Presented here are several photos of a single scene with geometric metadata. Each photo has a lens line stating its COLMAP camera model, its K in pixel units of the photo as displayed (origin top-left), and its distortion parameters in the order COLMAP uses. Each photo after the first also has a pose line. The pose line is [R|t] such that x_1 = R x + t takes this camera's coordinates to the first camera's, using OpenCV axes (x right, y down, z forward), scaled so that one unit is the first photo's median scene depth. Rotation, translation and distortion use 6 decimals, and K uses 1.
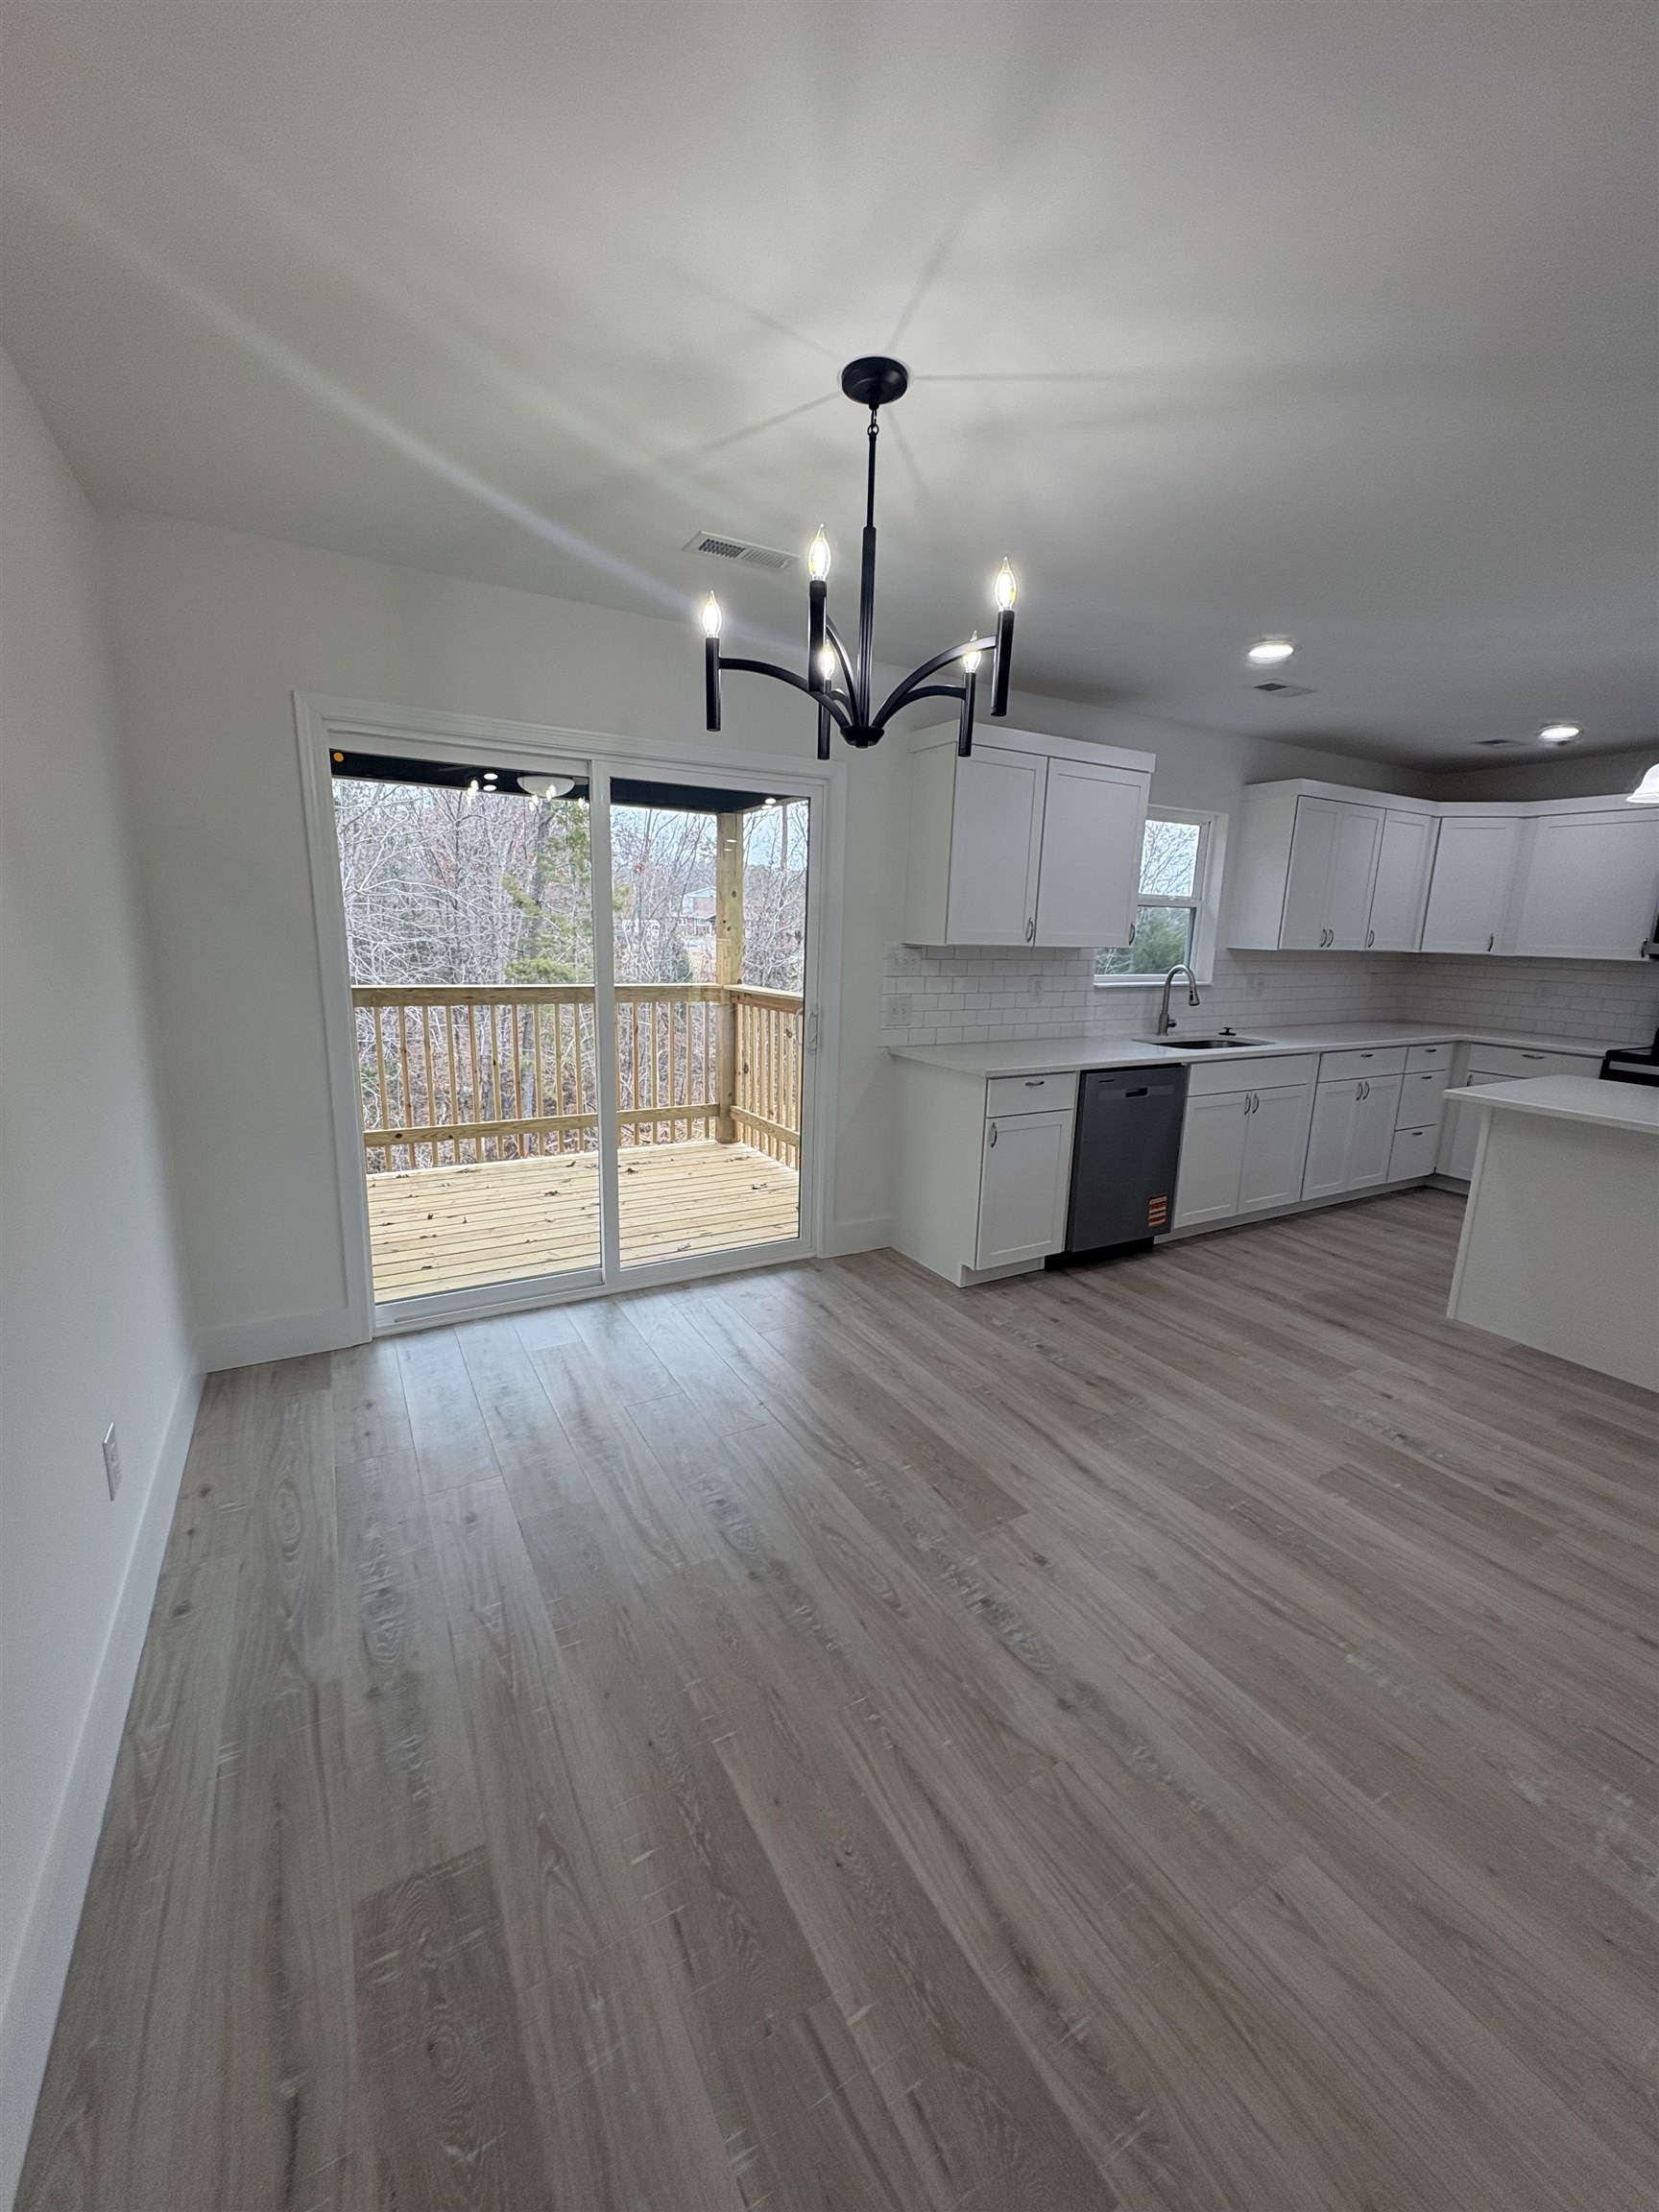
lens RADIAL K [[885.6, 0, 825.4], [0, 885.6, 1104.8], [0, 0, 1]] dist [-0.000405, 0.000486]
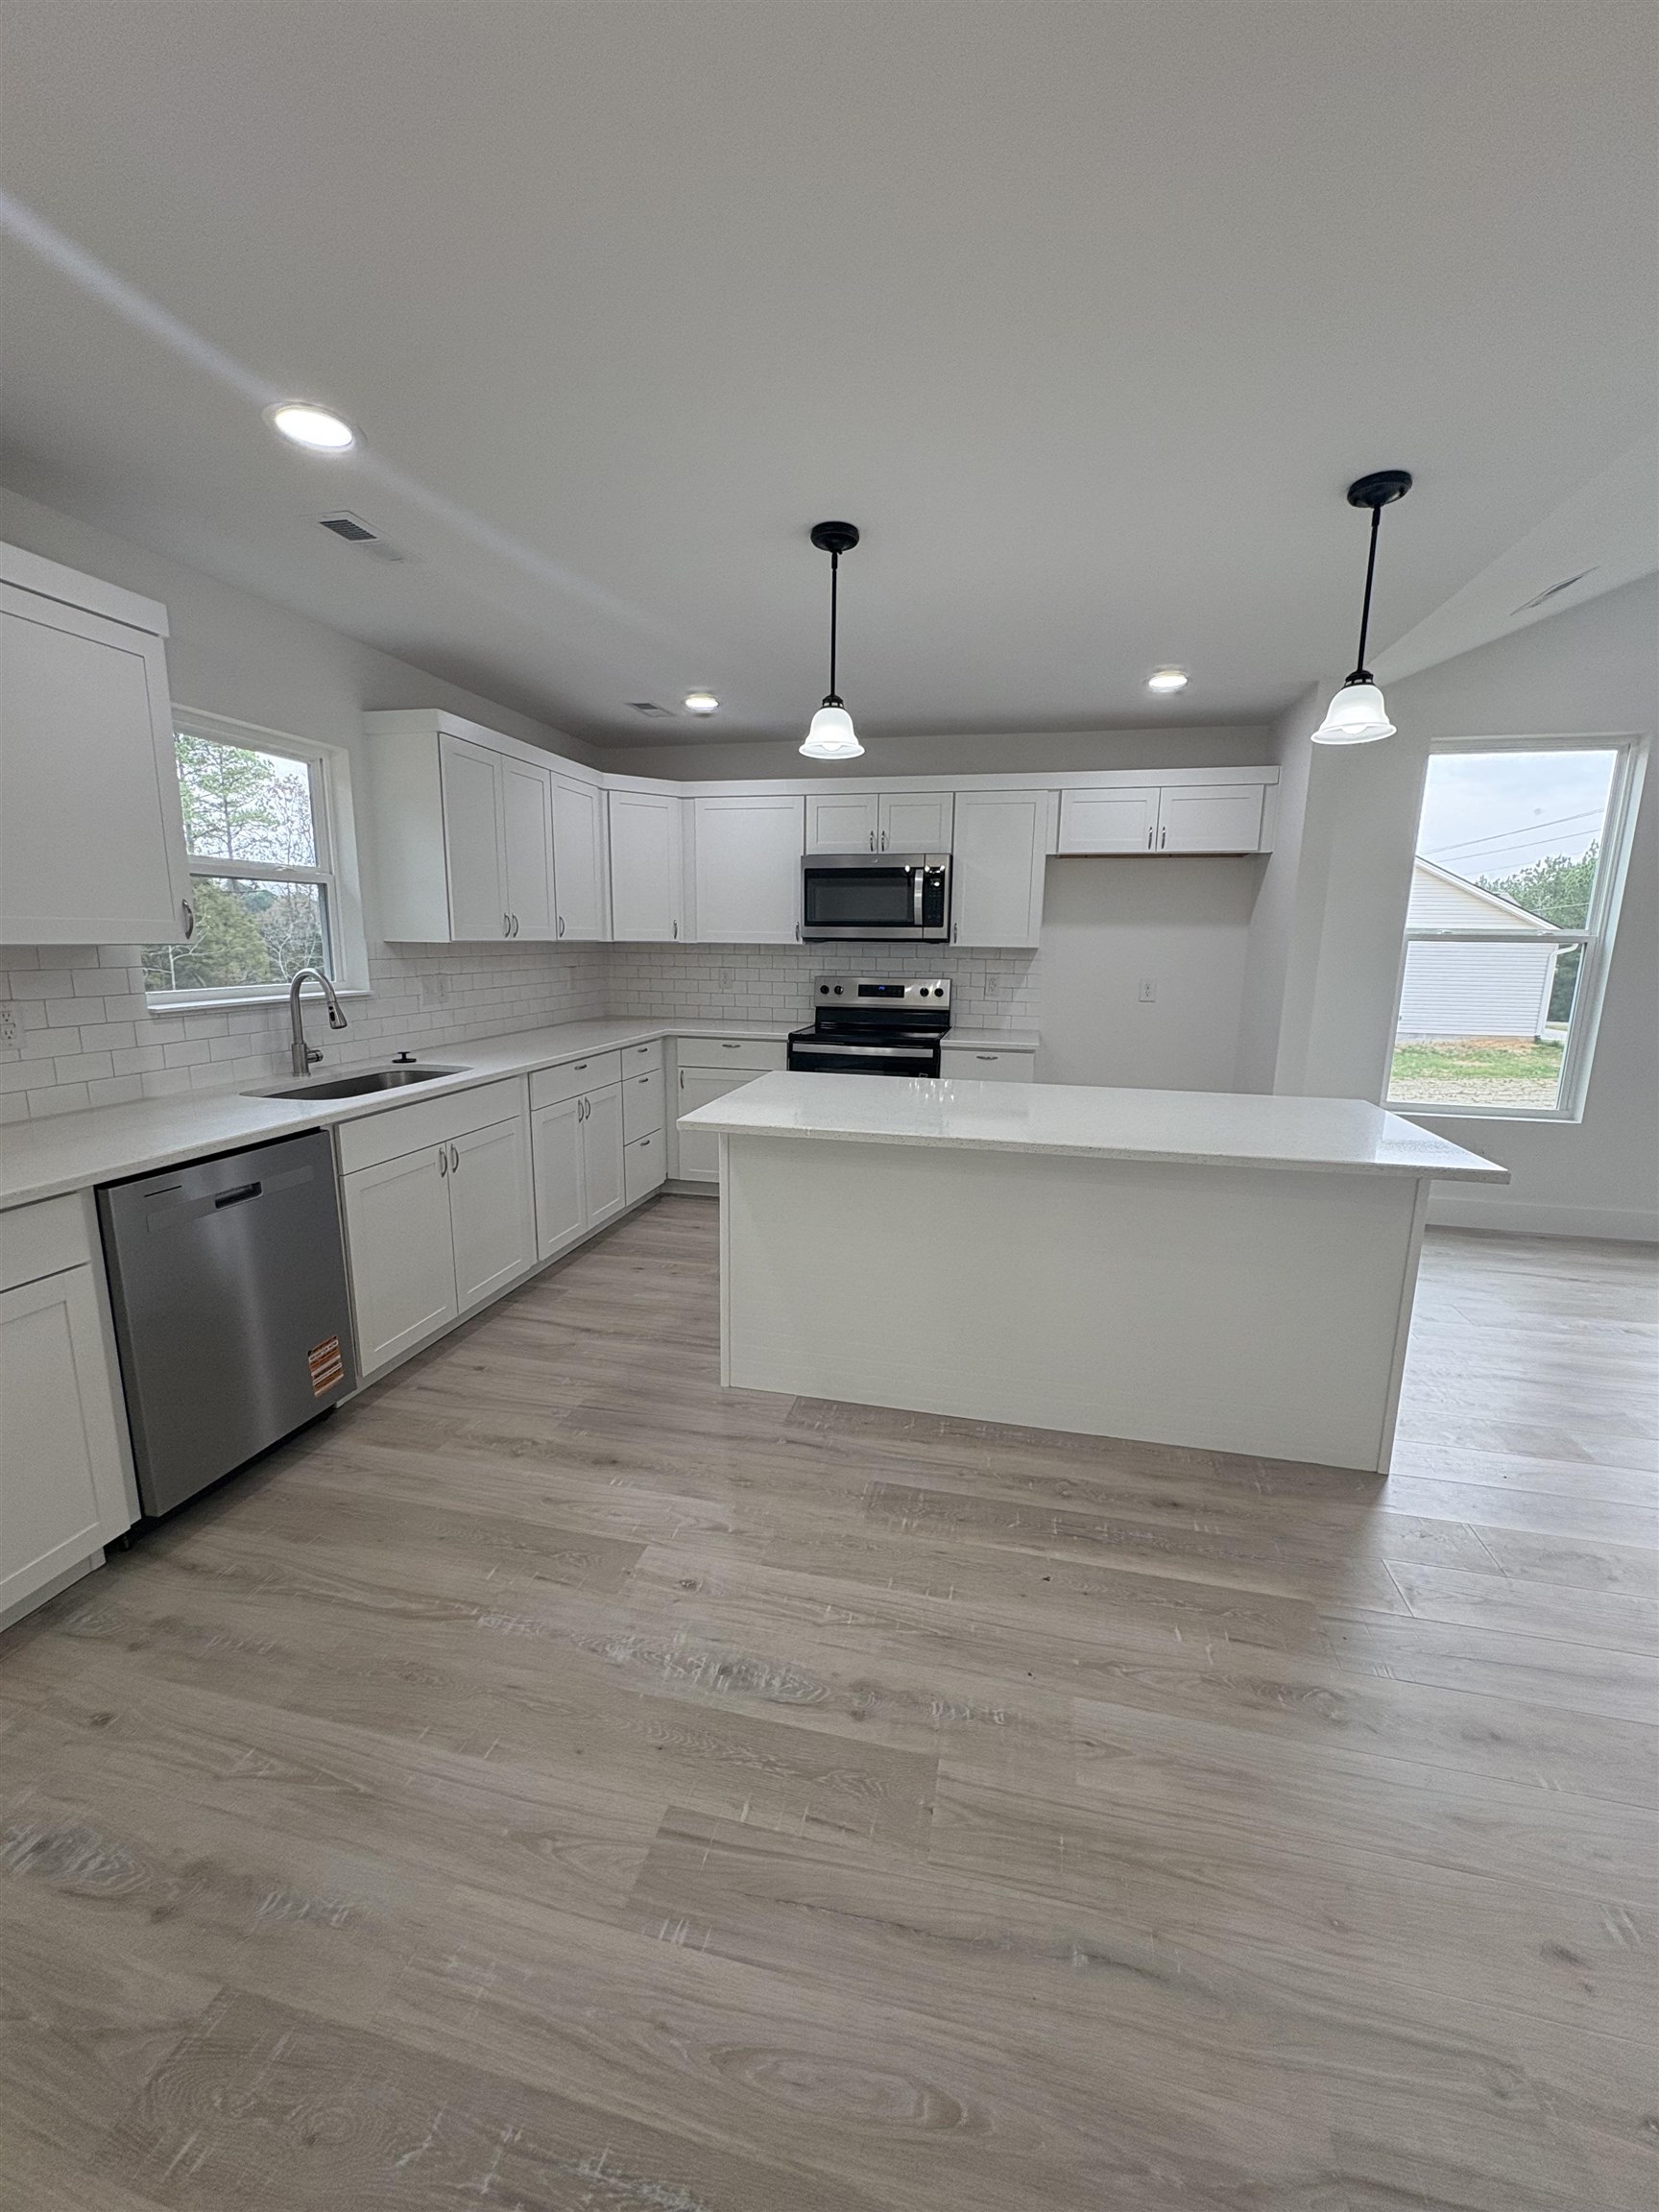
lens RADIAL K [[885.6, 0, 827.4], [0, 885.6, 1105.1], [0, 0, 1]] dist [-0.000405, 0.000486]
pose [[0.678683, -0.156338, 0.717599, 0.216737], [0.153106, 0.985731, 0.069952, -0.055033], [-0.718296, 0.062394, 0.692935, 0.338329]]
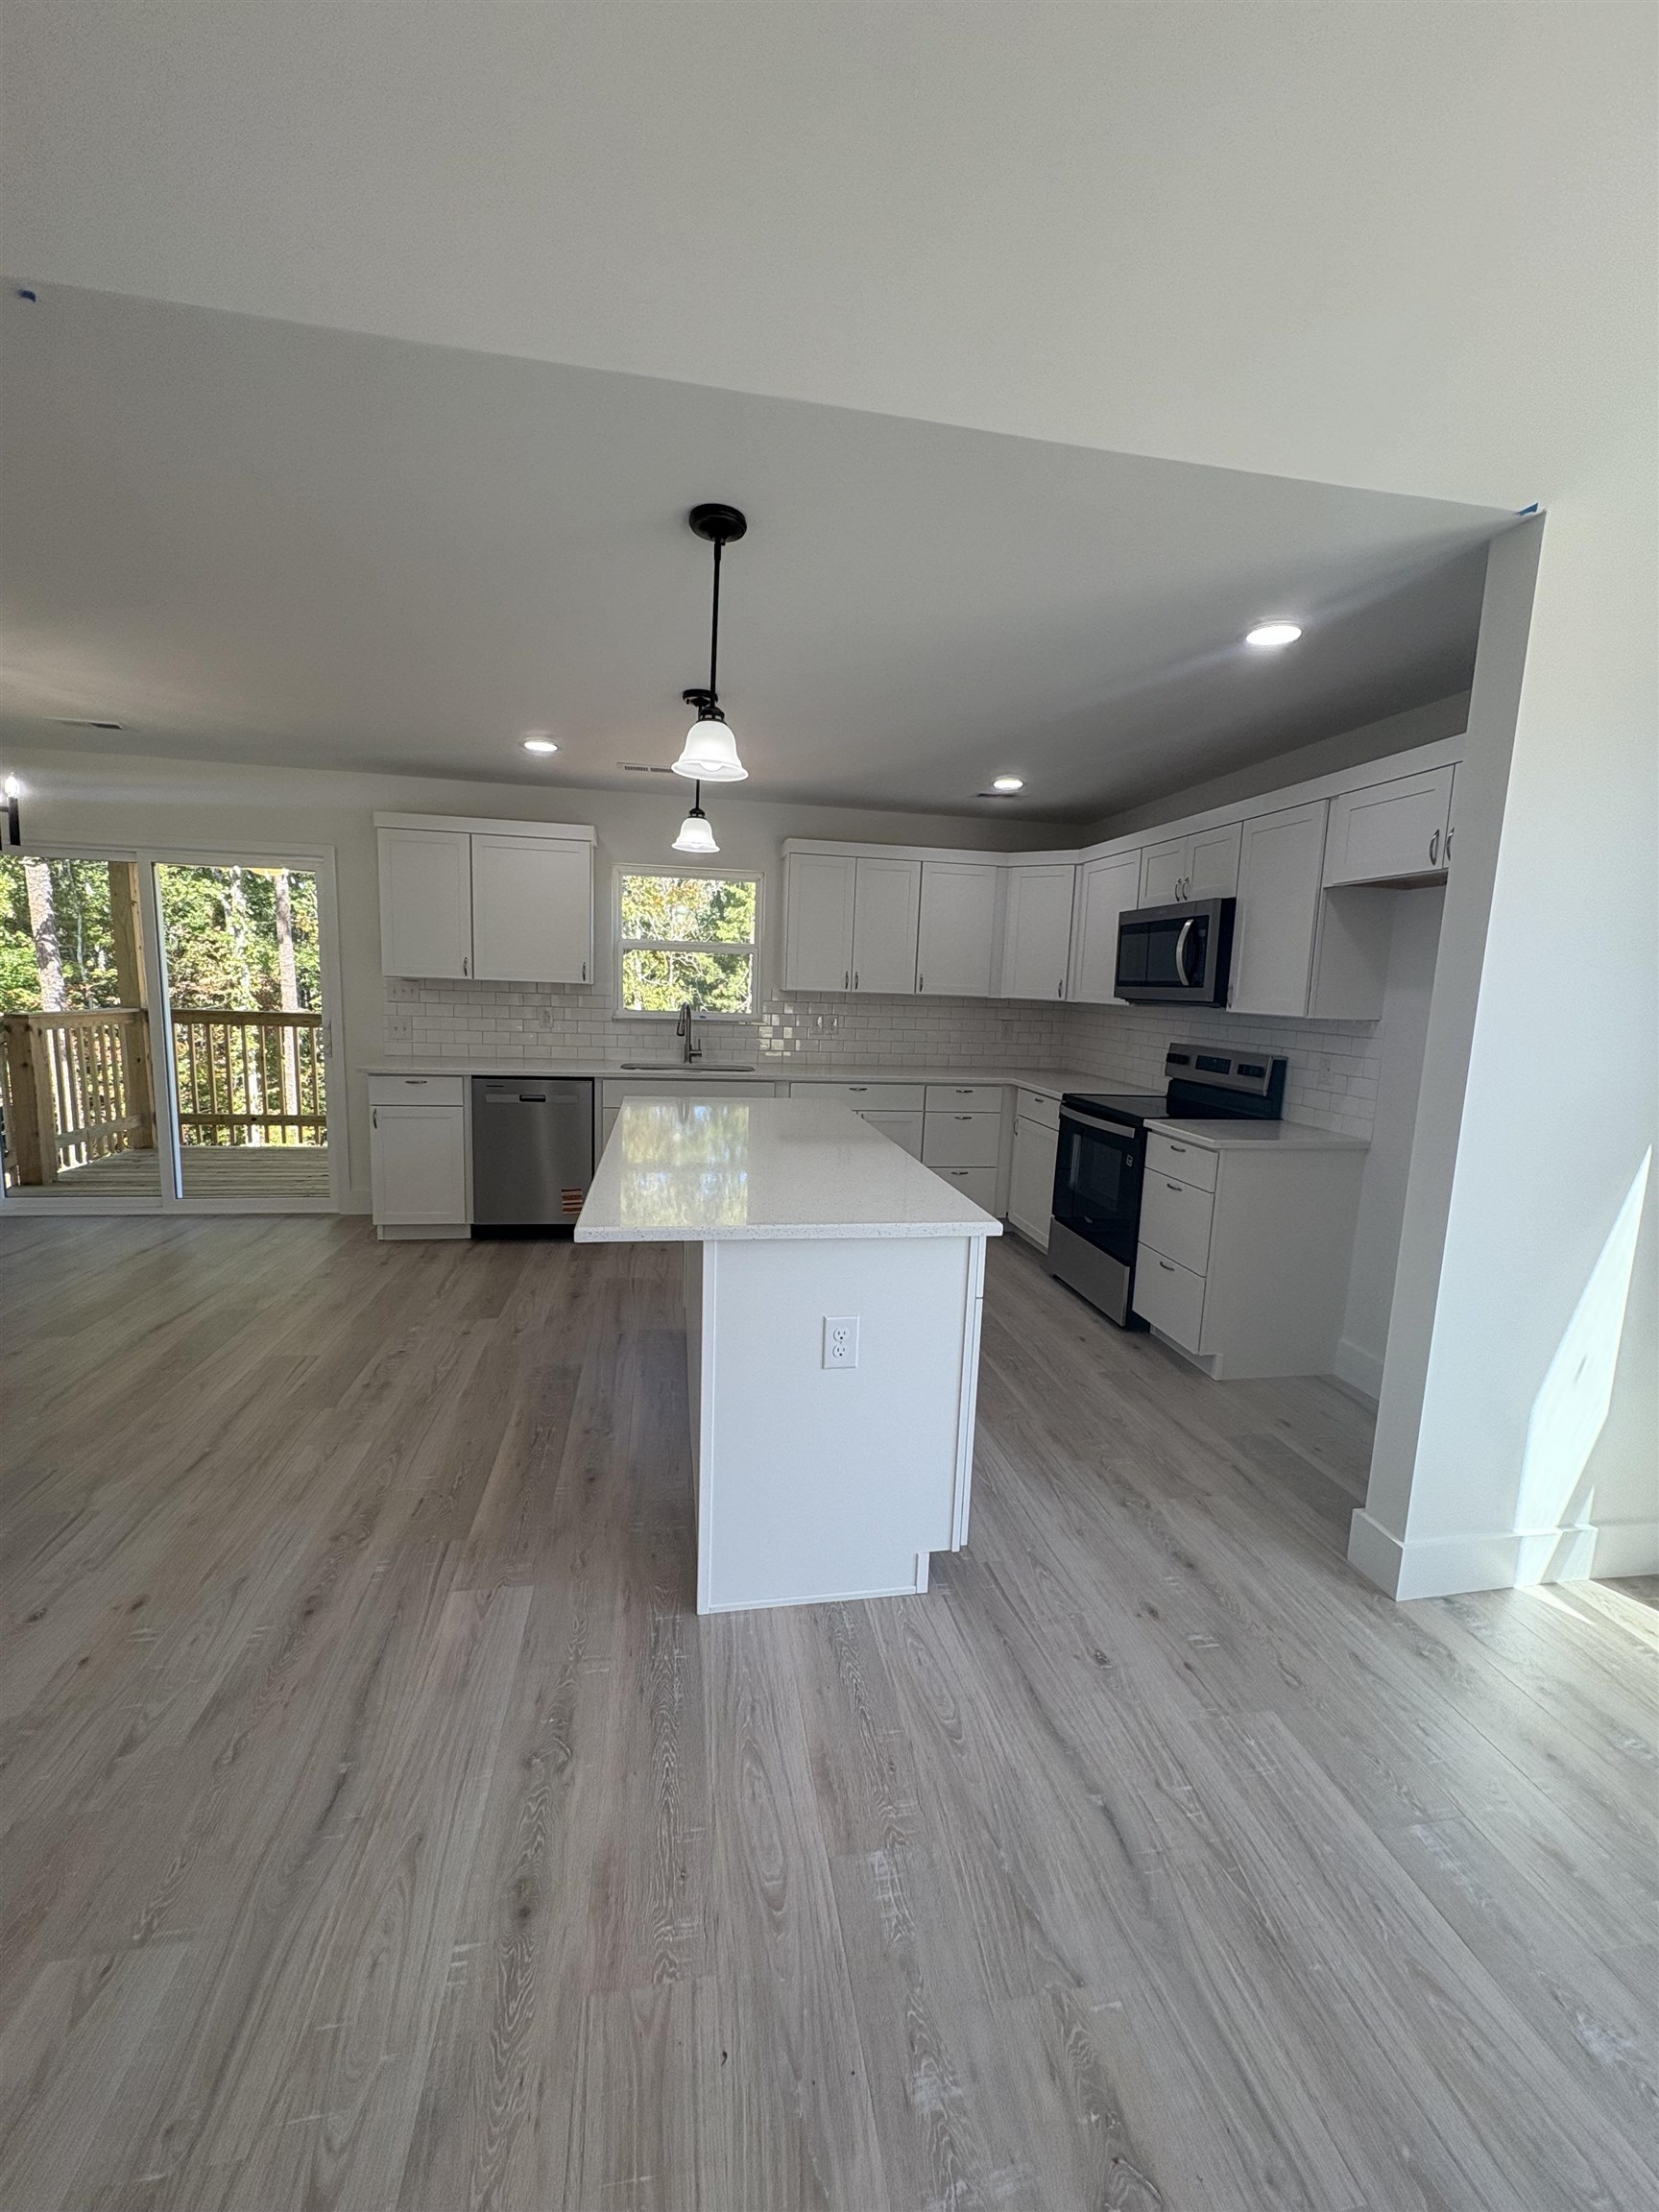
lens RADIAL K [[885.6, 0, 843.7], [0, 885.6, 1123.6], [0, 0, 1]] dist [-0.000405, 0.000486]
pose [[0.942815, 0.059384, -0.327983, 1.210196], [-0.075492, 0.996475, -0.036589, 0.033177], [0.324654, 0.059257, 0.943975, -0.012386]]
